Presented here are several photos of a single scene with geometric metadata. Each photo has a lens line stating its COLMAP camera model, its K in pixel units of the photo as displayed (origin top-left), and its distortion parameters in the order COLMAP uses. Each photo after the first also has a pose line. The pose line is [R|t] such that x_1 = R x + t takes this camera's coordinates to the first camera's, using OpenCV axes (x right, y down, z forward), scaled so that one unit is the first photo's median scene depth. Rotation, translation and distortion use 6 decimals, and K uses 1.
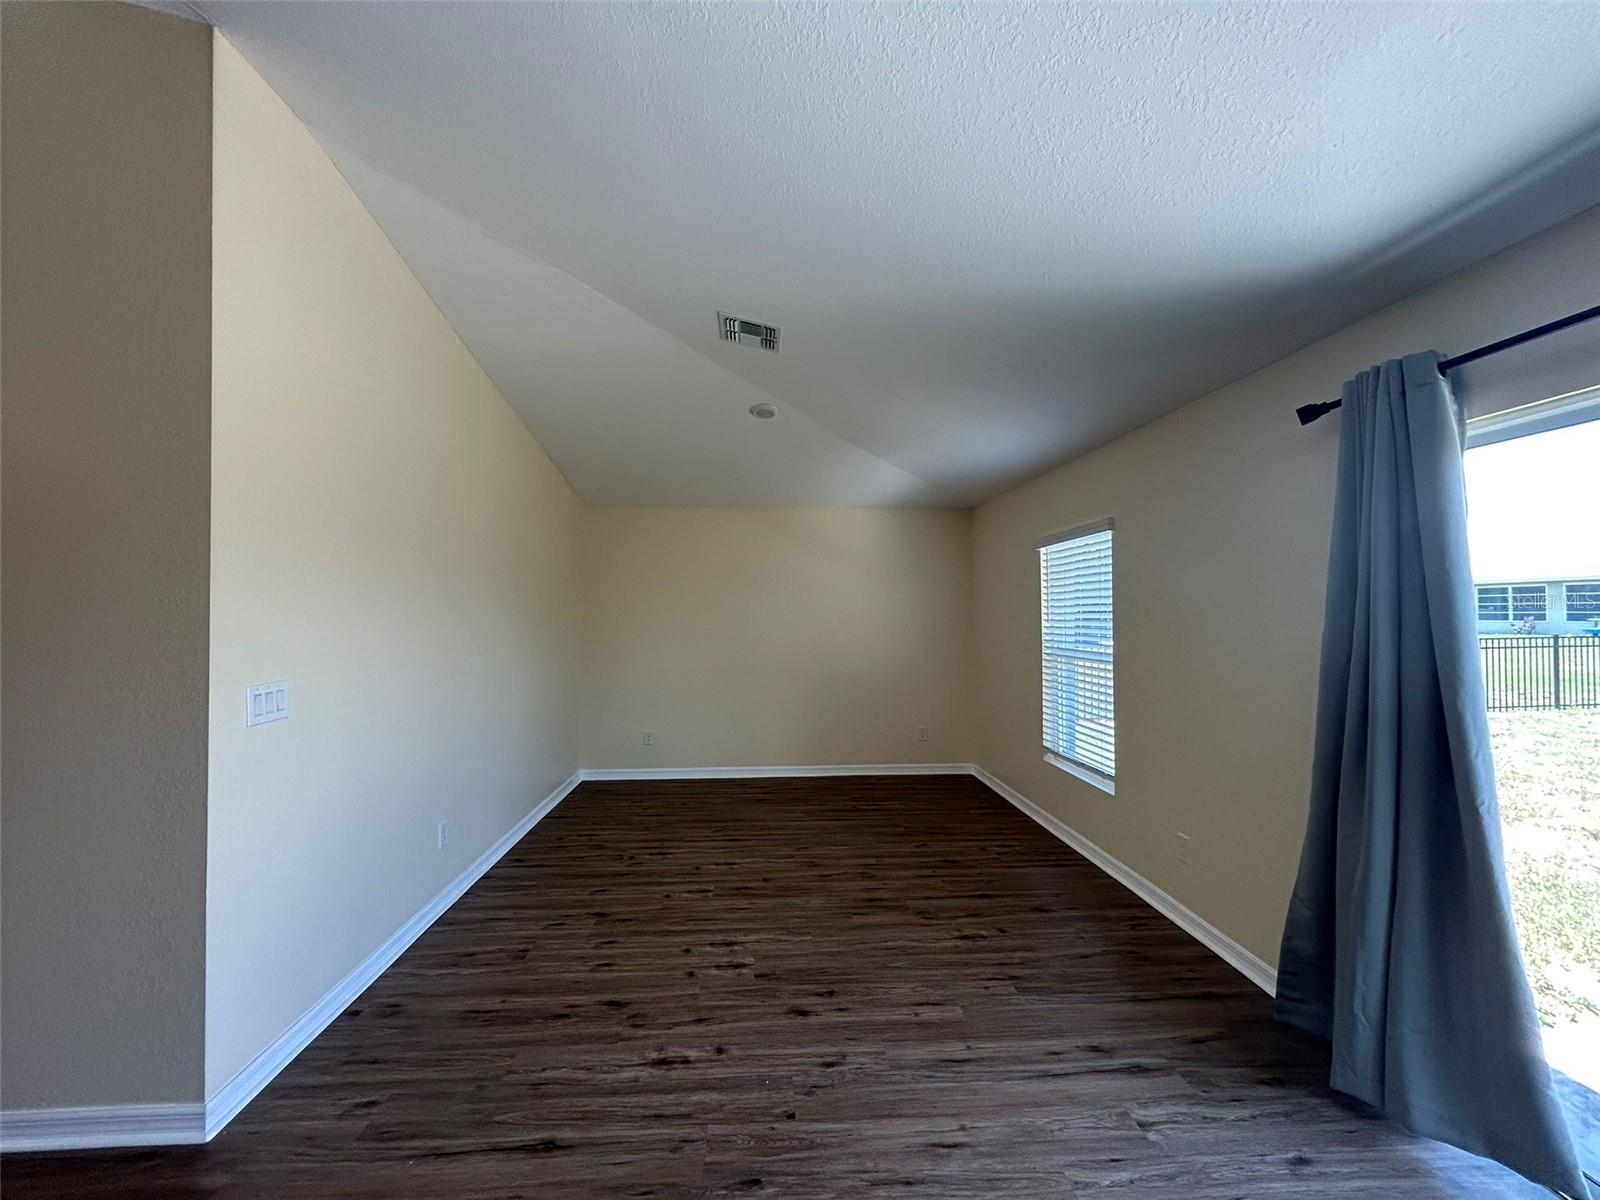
lens RADIAL K [[645.4, 0, 797.2], [0, 645.4, 597.8], [0, 0, 1]] dist [-0.000136, 0.000150]
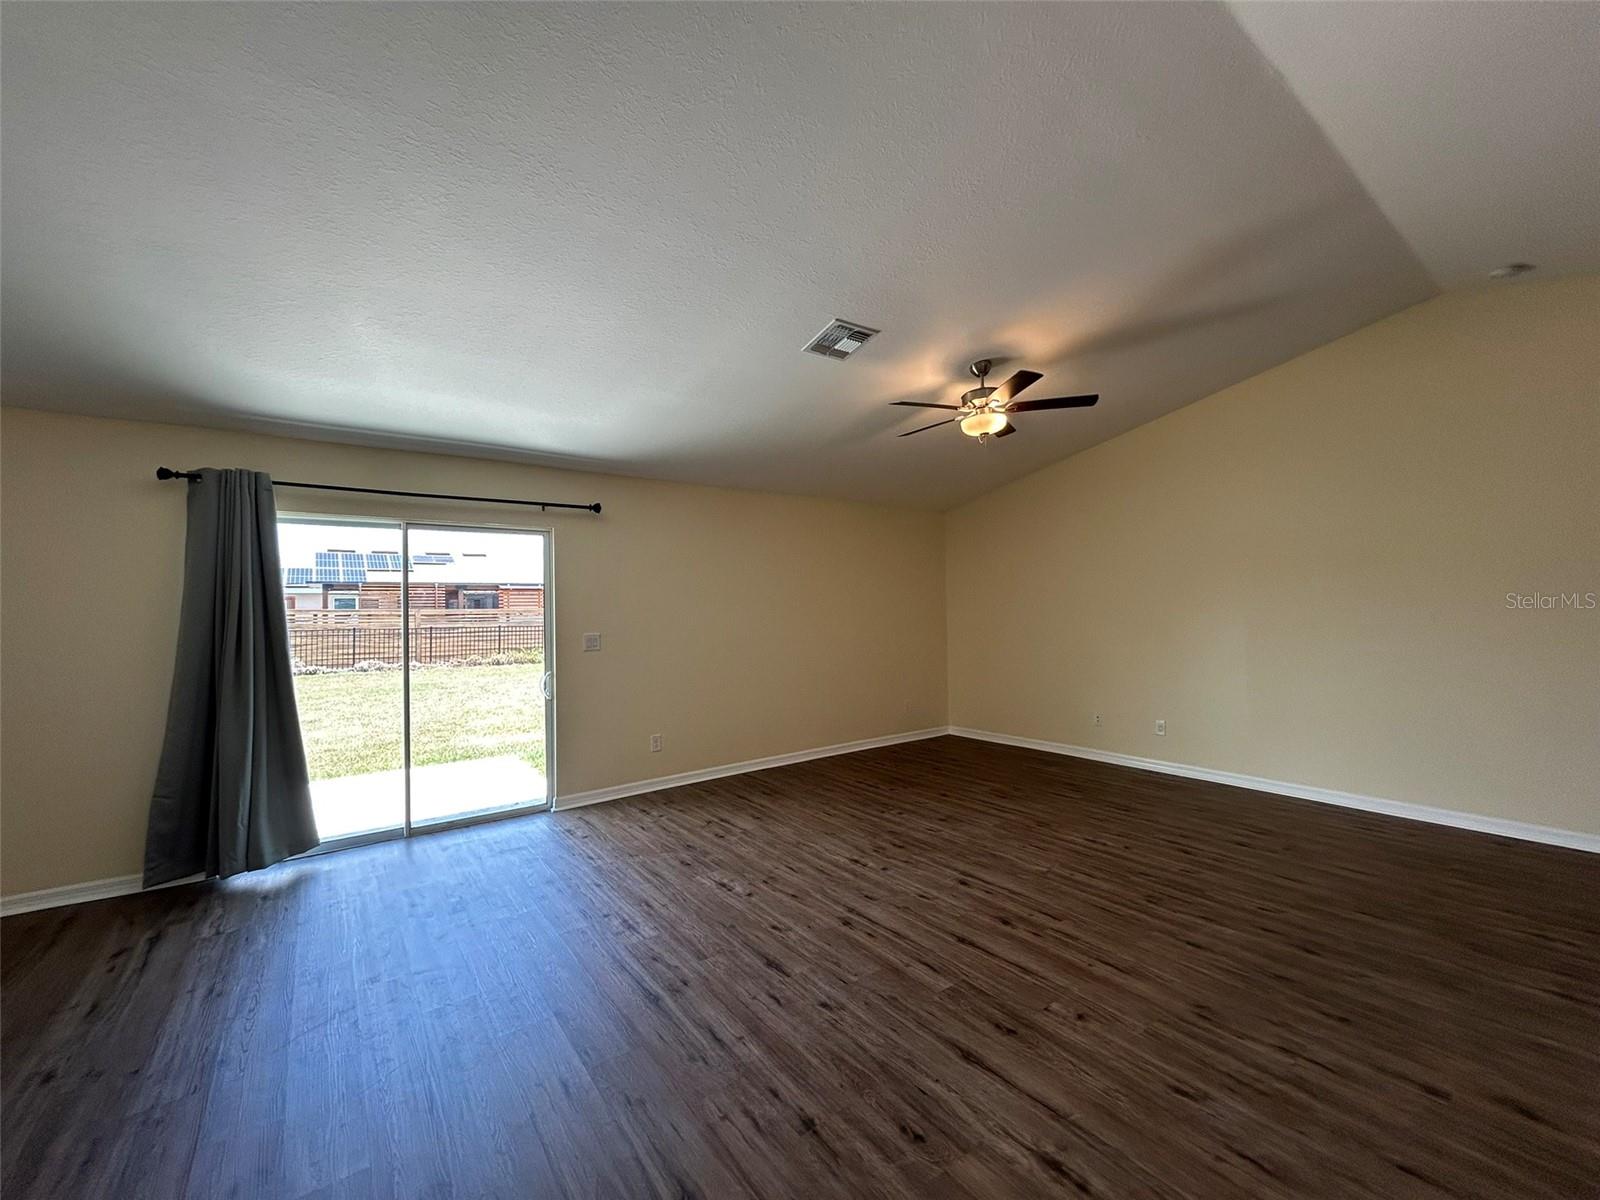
lens RADIAL K [[645.4, 0, 797.2], [0, 645.4, 597.8], [0, 0, 1]] dist [-0.000136, 0.000150]
pose [[-0.544188, 0.024297, 0.838611, -0.809648], [-0.000617, 0.999569, -0.029361, 0.029903], [-0.838963, -0.016496, -0.543938, 0.364200]]
